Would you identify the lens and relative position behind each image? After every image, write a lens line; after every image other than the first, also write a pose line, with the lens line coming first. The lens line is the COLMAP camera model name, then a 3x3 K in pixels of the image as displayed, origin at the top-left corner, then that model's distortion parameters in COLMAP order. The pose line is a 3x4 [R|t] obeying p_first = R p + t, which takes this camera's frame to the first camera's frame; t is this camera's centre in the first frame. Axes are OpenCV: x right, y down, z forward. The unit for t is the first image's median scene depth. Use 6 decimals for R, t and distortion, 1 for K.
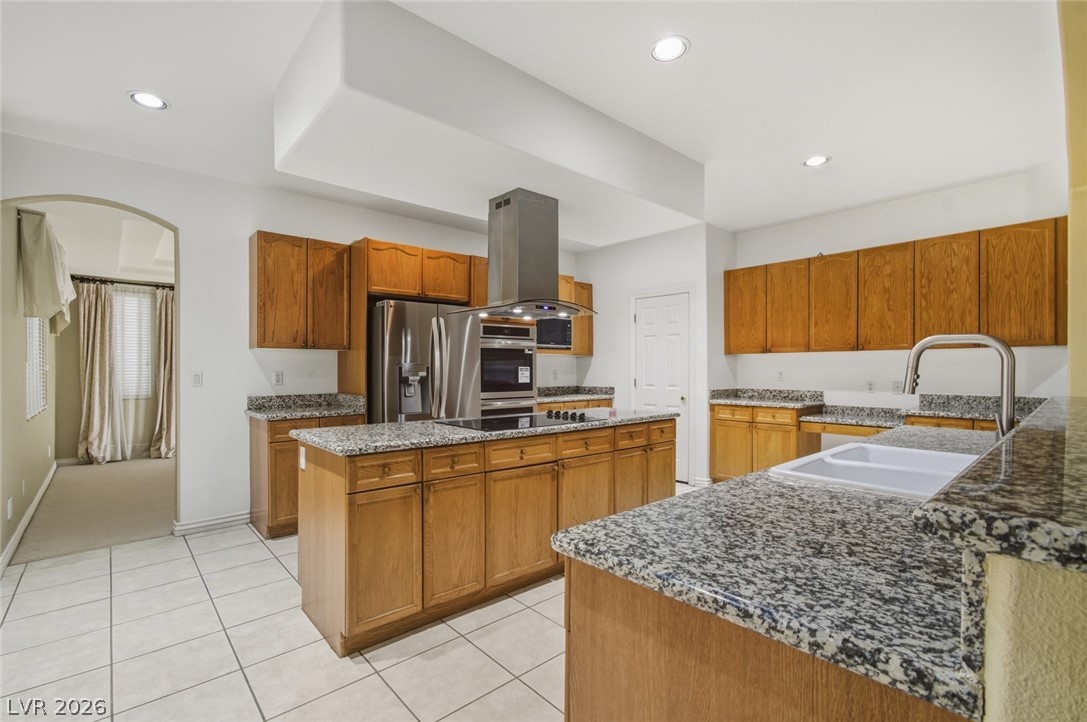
lens RADIAL K [[496.2, 0, 538.7], [0, 496.2, 372.2], [0, 0, 1]] dist [-0.047605, 0.057961]
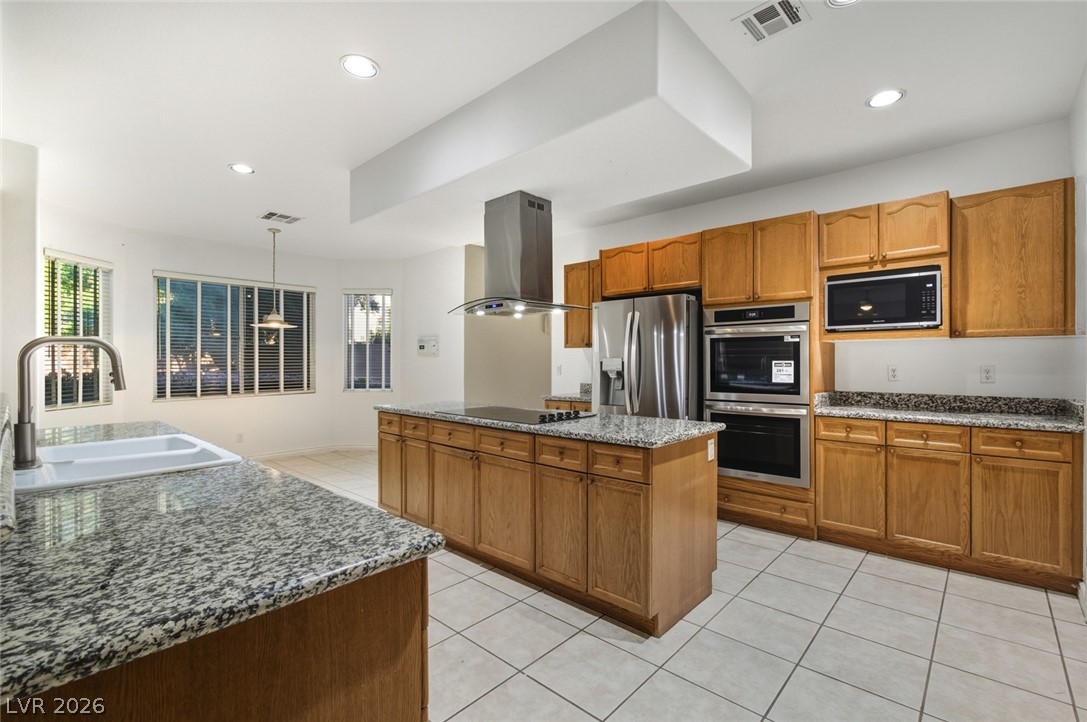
lens RADIAL K [[480.9, 0, 541.3], [0, 480.9, 362.8], [0, 0, 1]] dist [0.001461, -0.000972]
pose [[0.106327, 0.005558, -0.994316, 0.763368], [-0.005108, 0.999974, 0.005043, -0.012271], [0.994318, 0.004543, 0.106353, 0.730778]]
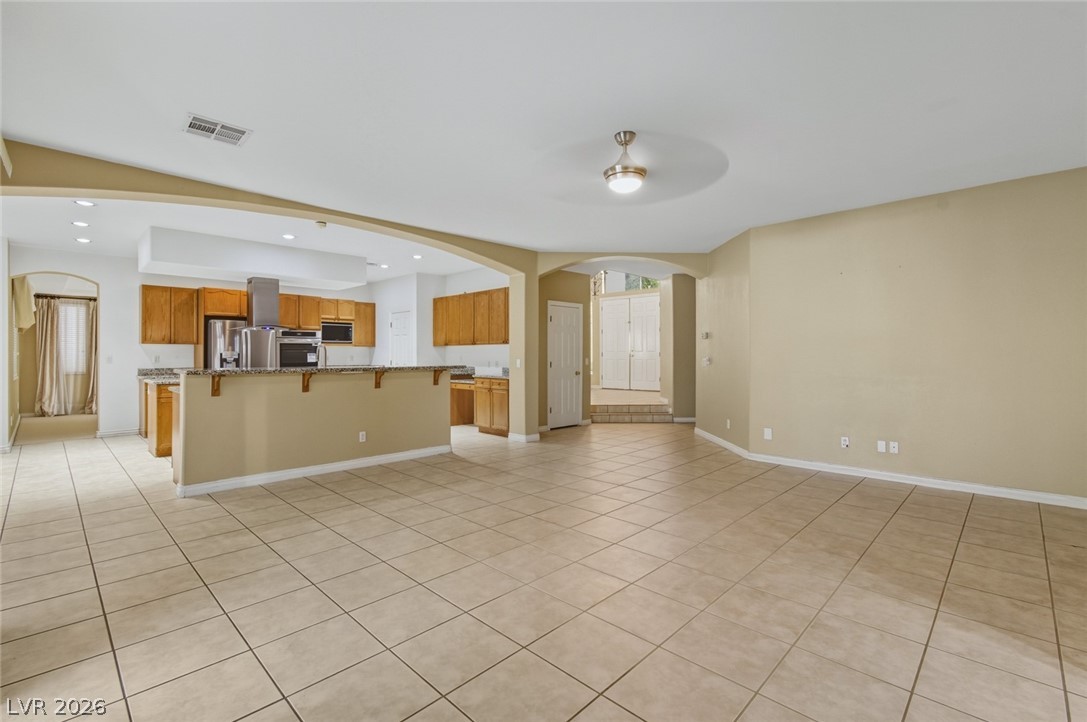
lens RADIAL K [[490.0, 0, 543.8], [0, 490.0, 358.1], [0, 0, 1]] dist [-0.028502, 0.023311]
pose [[0.996538, 0.000771, 0.083132, 0.816388], [-0.000550, 0.999996, -0.002680, 0.012025], [-0.083133, 0.002625, 0.996535, -1.006141]]
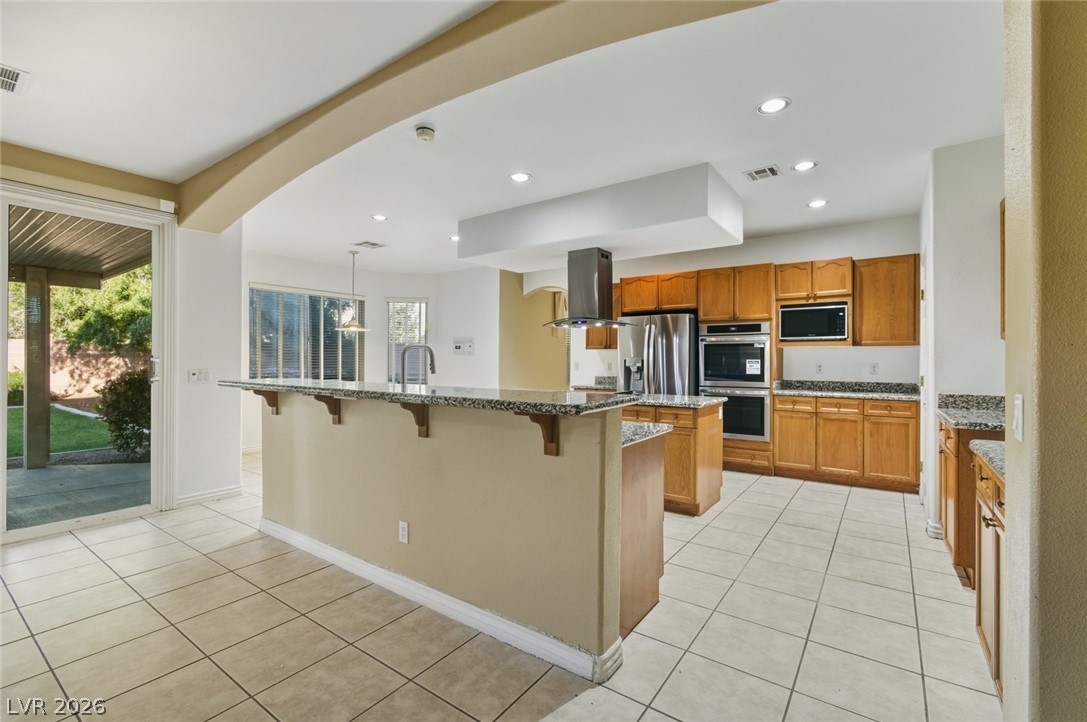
lens RADIAL K [[479.5, 0, 538.8], [0, 479.5, 360.4], [0, 0, 1]] dist [-0.029456, 0.031499]
pose [[0.218967, 0.004468, -0.975722, 1.093507], [-0.010571, 0.999942, 0.002207, -0.008586], [0.975675, 0.009831, 0.219001, 0.398698]]
